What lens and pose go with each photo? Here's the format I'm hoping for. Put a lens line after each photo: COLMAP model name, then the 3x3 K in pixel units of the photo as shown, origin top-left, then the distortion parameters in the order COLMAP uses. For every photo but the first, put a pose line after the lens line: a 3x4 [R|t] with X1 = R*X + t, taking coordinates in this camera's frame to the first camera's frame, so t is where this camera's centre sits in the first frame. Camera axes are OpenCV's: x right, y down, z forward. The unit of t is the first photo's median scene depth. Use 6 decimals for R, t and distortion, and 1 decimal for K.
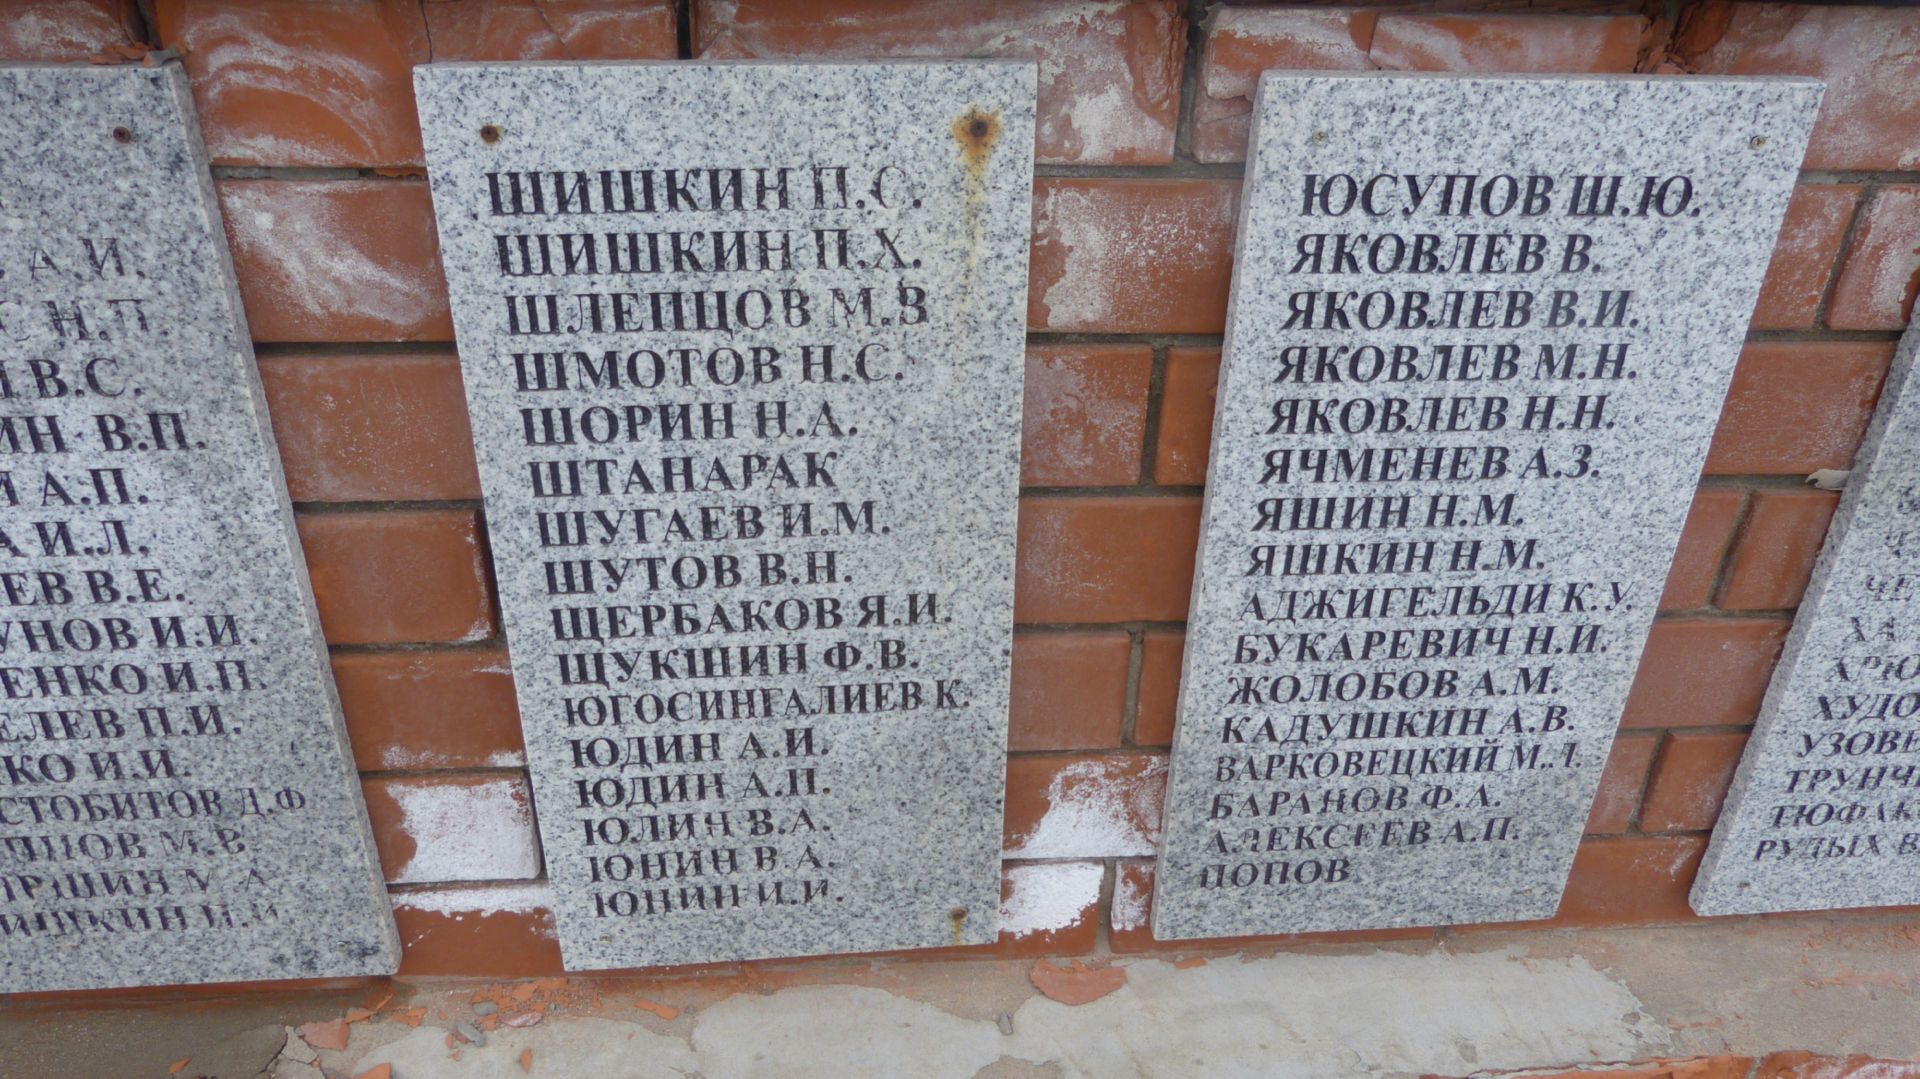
lens RADIAL K [[1416.9, 0, 960.4], [0, 1416.9, 525.2], [0, 0, 1]] dist [-0.036624, 0.024835]
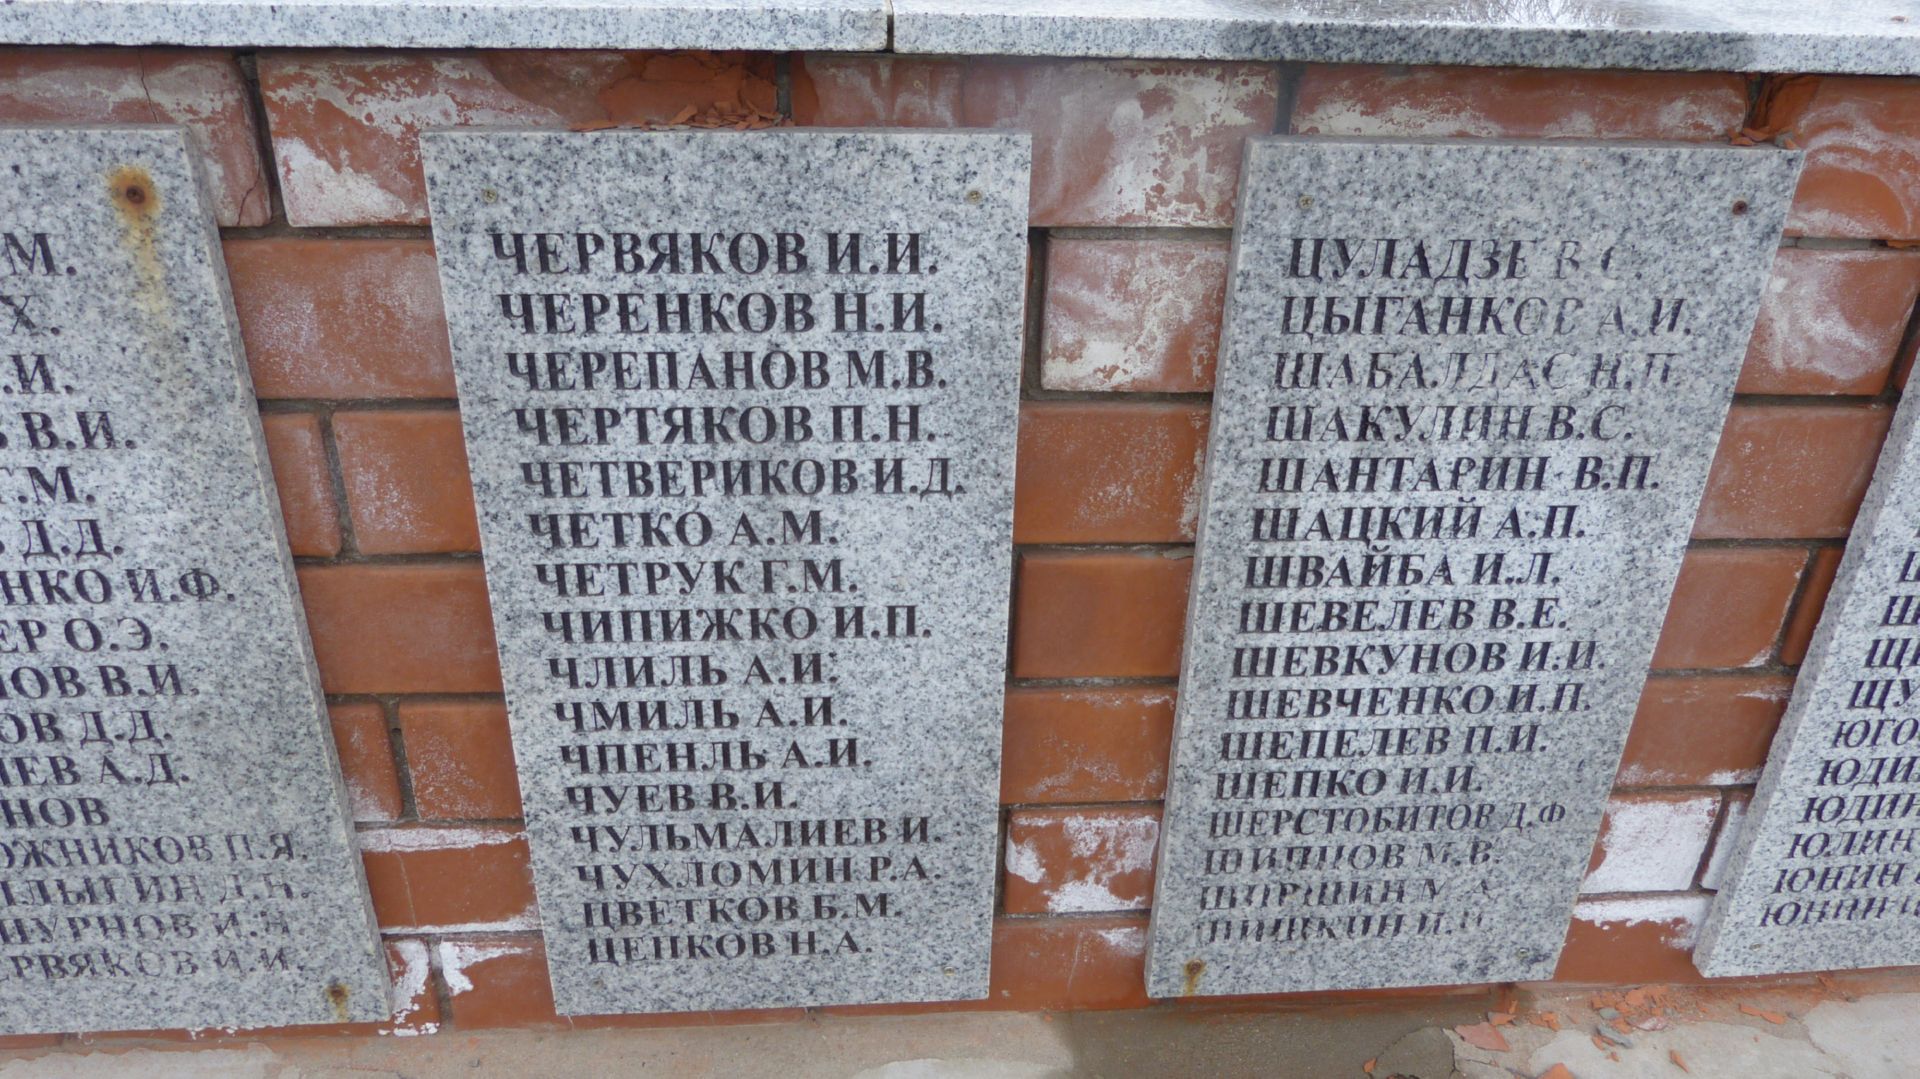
lens RADIAL K [[1416.9, 0, 960.5], [0, 1416.9, 556.5], [0, 0, 1]] dist [-0.036624, 0.024835]
pose [[0.999917, 0.012139, -0.004352, -0.998360], [-0.012224, 0.999727, -0.019929, 0.025563], [0.004109, 0.019981, 0.999792, -0.099665]]
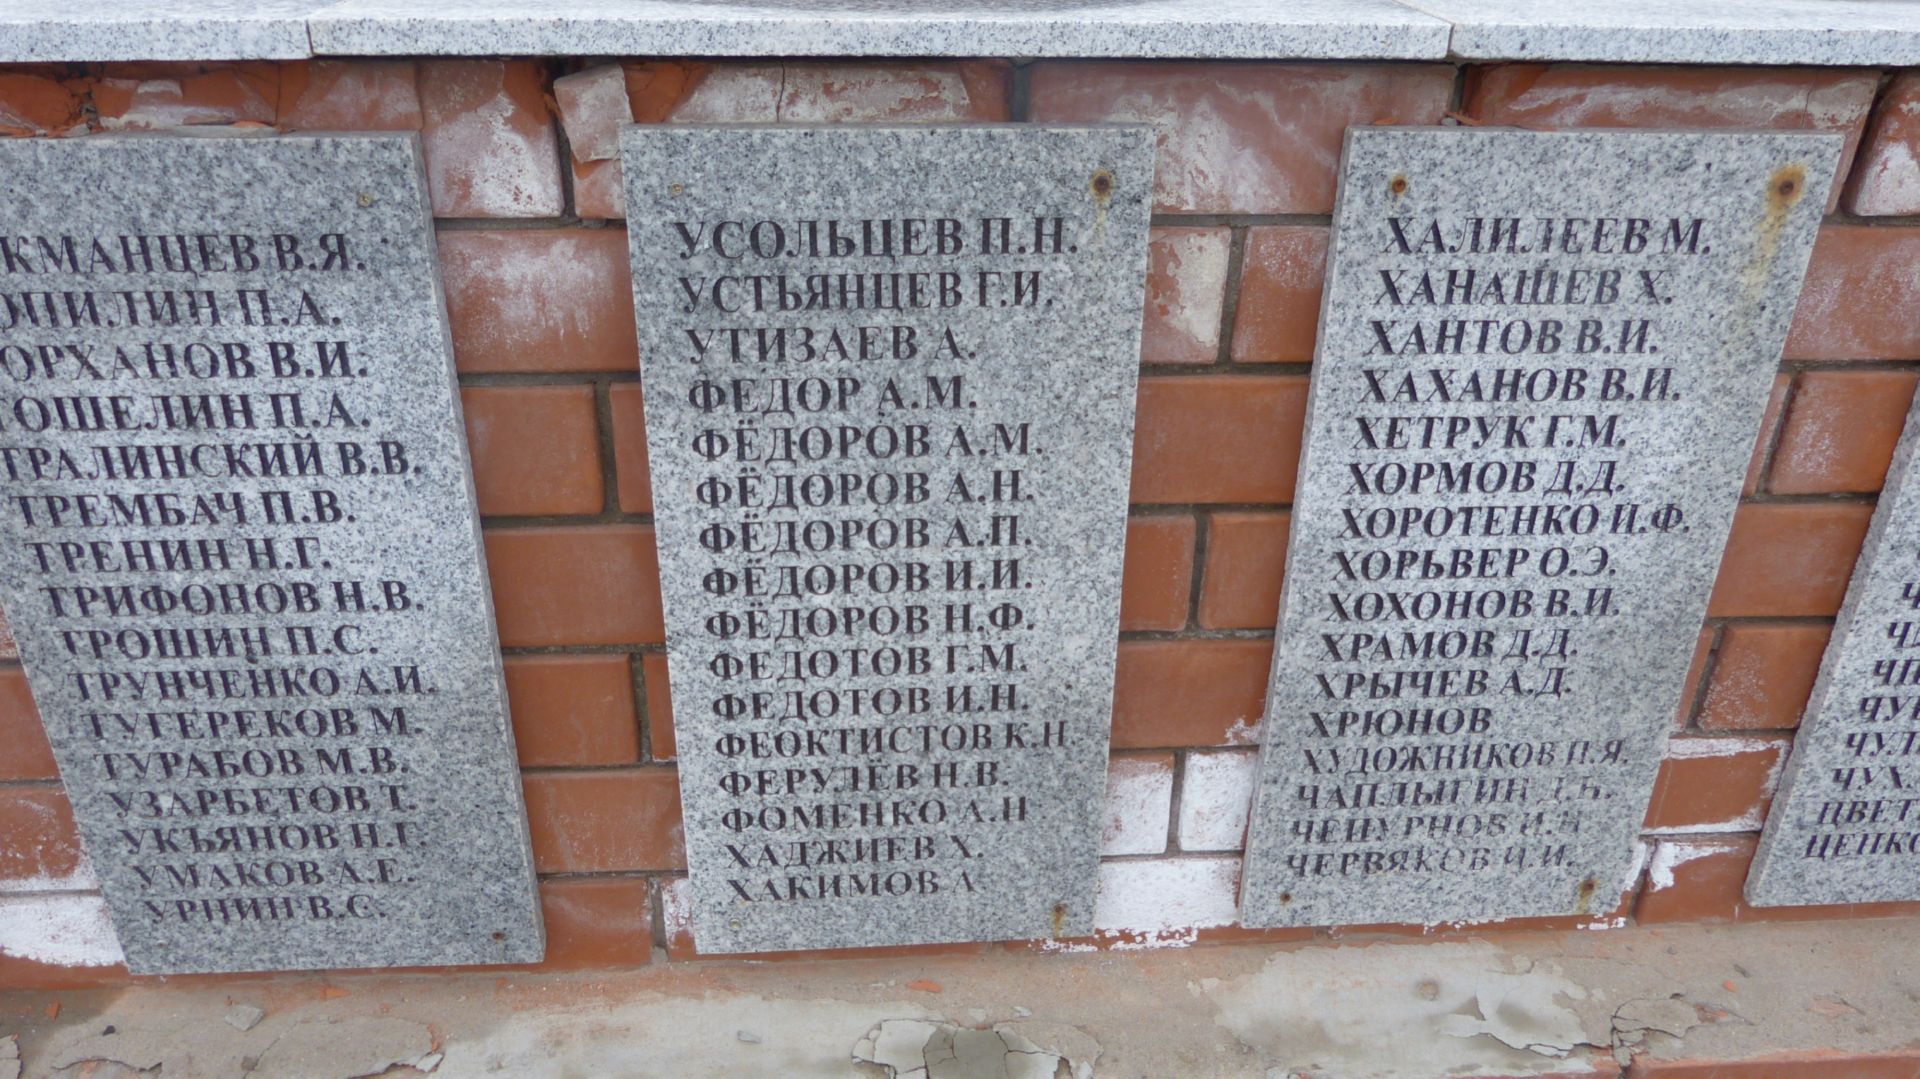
lens RADIAL K [[1416.9, 0, 953.0], [0, 1416.9, 559.0], [0, 0, 1]] dist [-0.036624, 0.024835]
pose [[0.999907, 0.006737, -0.011831, -2.093539], [-0.007260, 0.998971, -0.044760, 0.121198], [0.011517, 0.044842, 0.998928, -0.289714]]
